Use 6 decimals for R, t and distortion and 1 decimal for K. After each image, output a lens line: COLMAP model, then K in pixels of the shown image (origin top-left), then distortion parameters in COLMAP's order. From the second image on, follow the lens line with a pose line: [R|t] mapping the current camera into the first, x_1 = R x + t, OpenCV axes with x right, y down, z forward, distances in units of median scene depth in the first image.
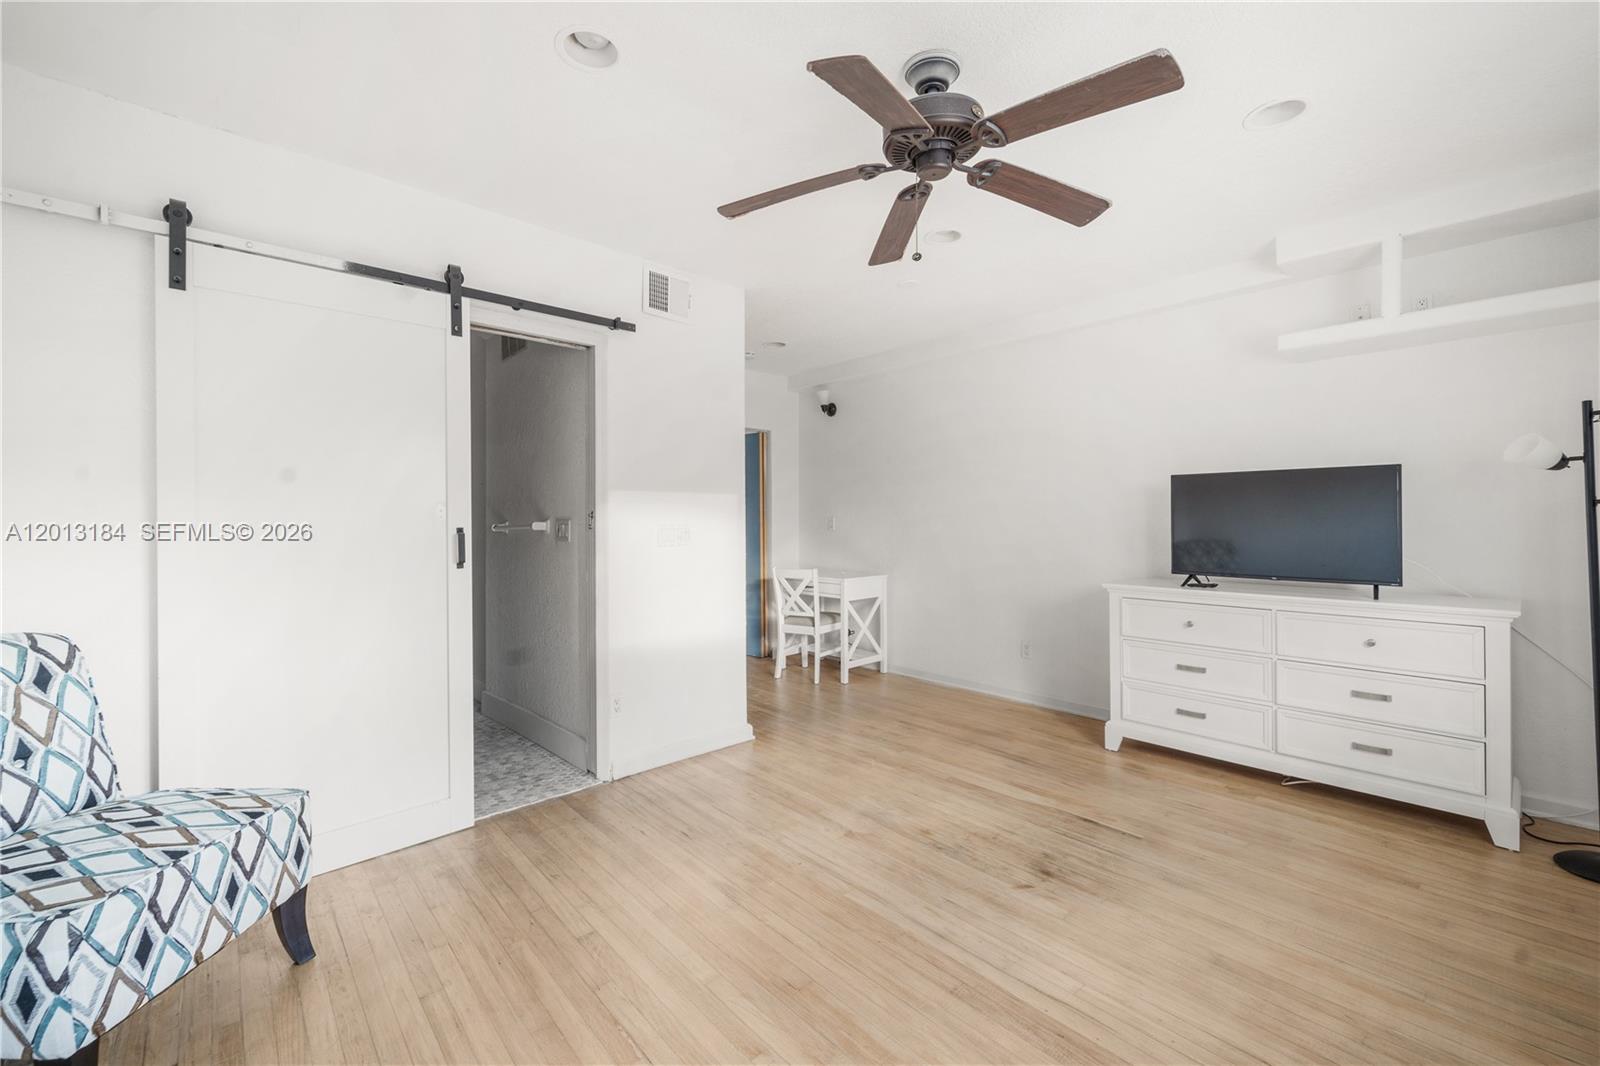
lens RADIAL K [[660.0, 0, 797.0], [0, 660.0, 514.8], [0, 0, 1]] dist [-0.001392, -0.000873]
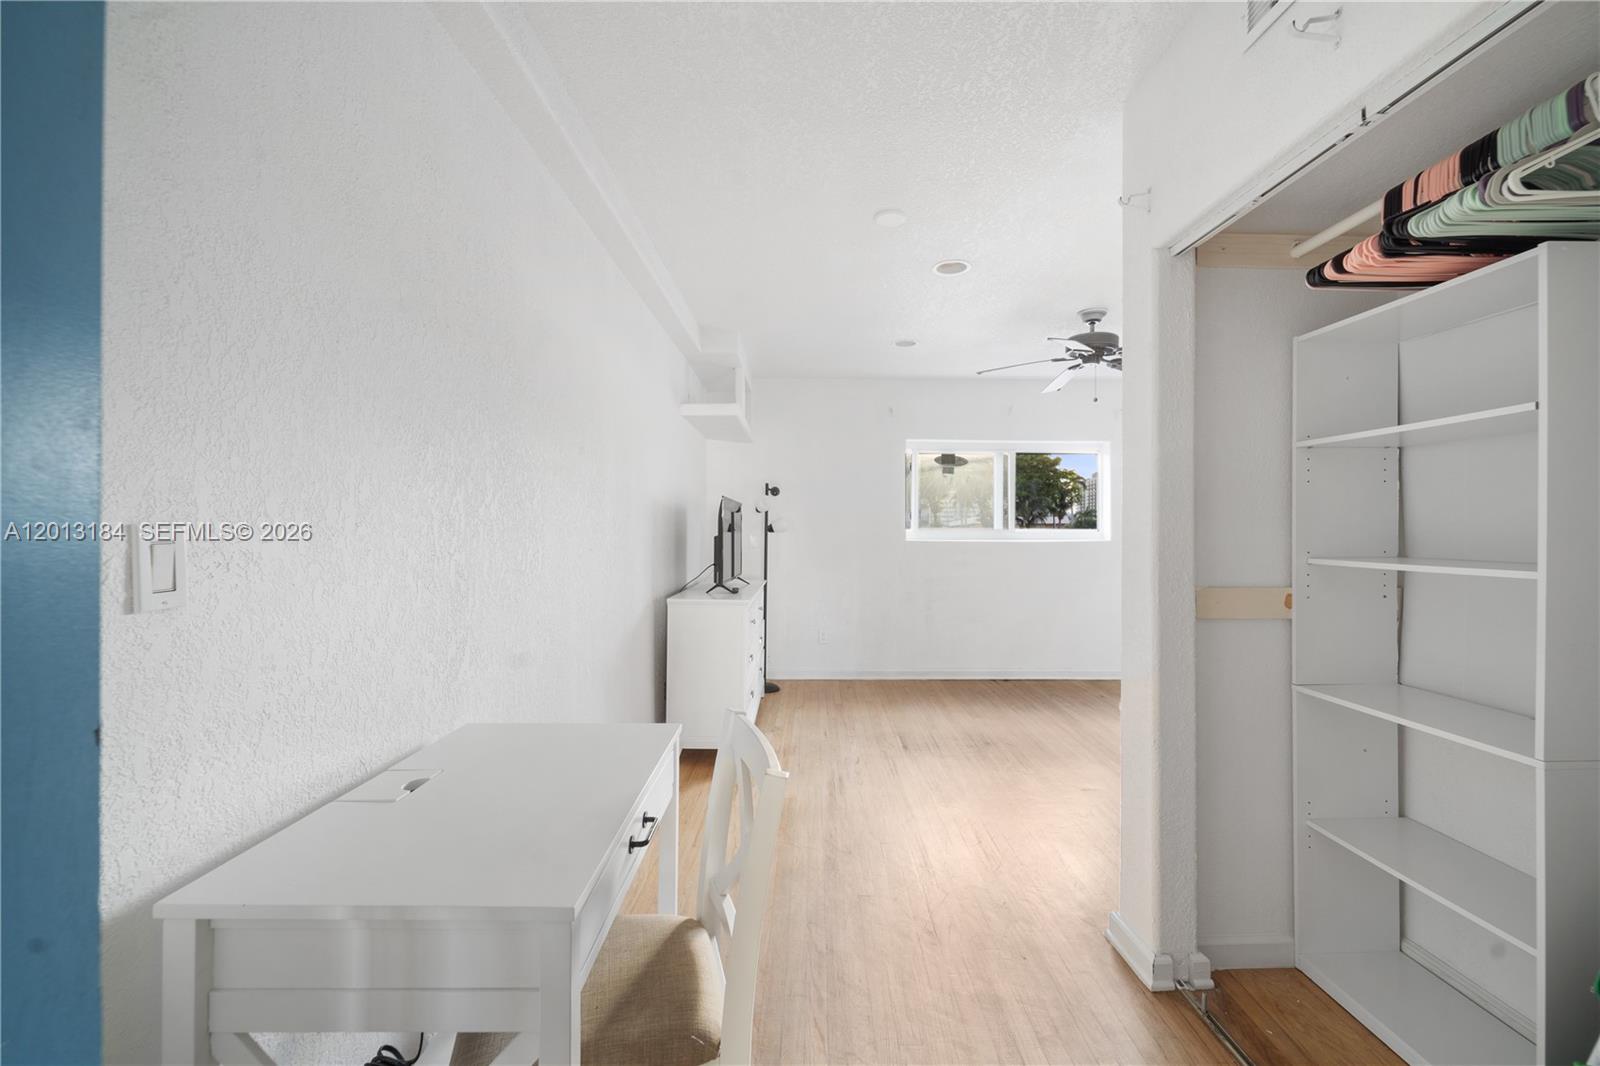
lens RADIAL K [[668.6, 0, 802.4], [0, 668.6, 529.6], [0, 0, 1]] dist [-0.001036, -0.000898]
pose [[-0.748857, 0.007932, 0.662684, -0.311479], [-0.003007, 0.999877, -0.015366, 0.016927], [-0.662725, -0.013499, -0.748741, 1.989689]]
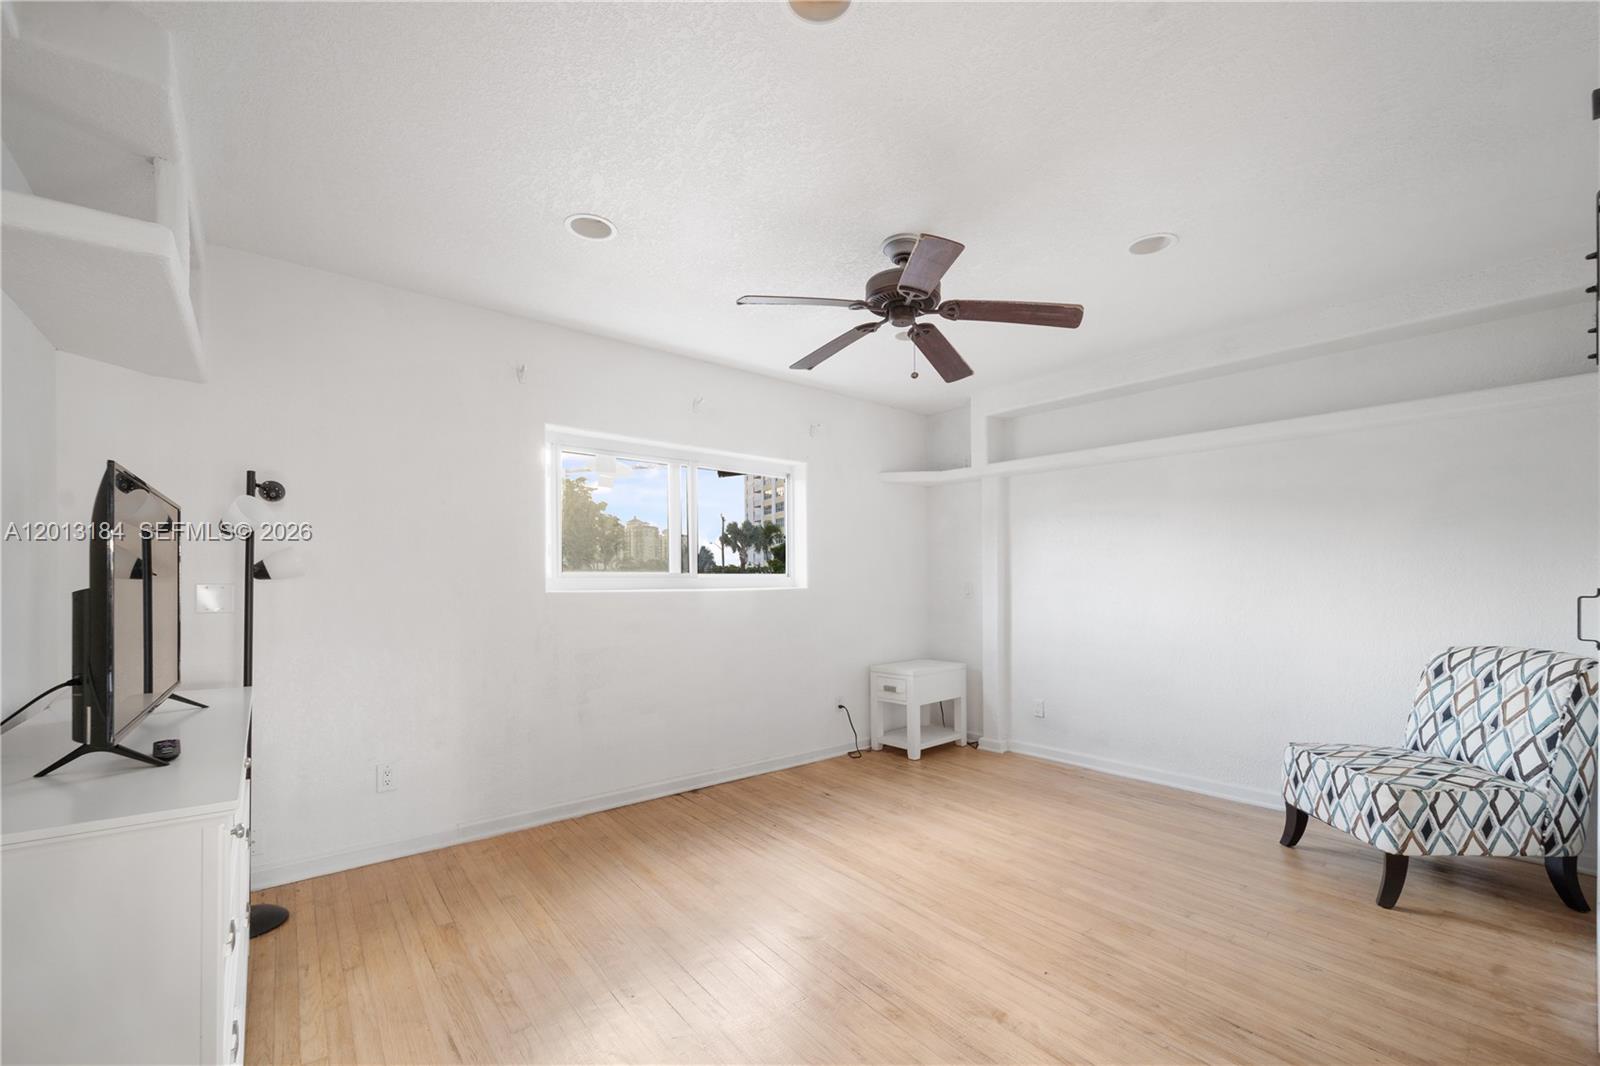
lens RADIAL K [[676.7, 0, 805.8], [0, 676.7, 578.7], [0, 0, 1]] dist [0.000489, -0.000216]
pose [[-0.998808, 0.010352, 0.047700, 0.216477], [0.009909, 0.999906, -0.009519, 0.010634], [-0.047794, -0.009035, -0.998816, 1.516403]]
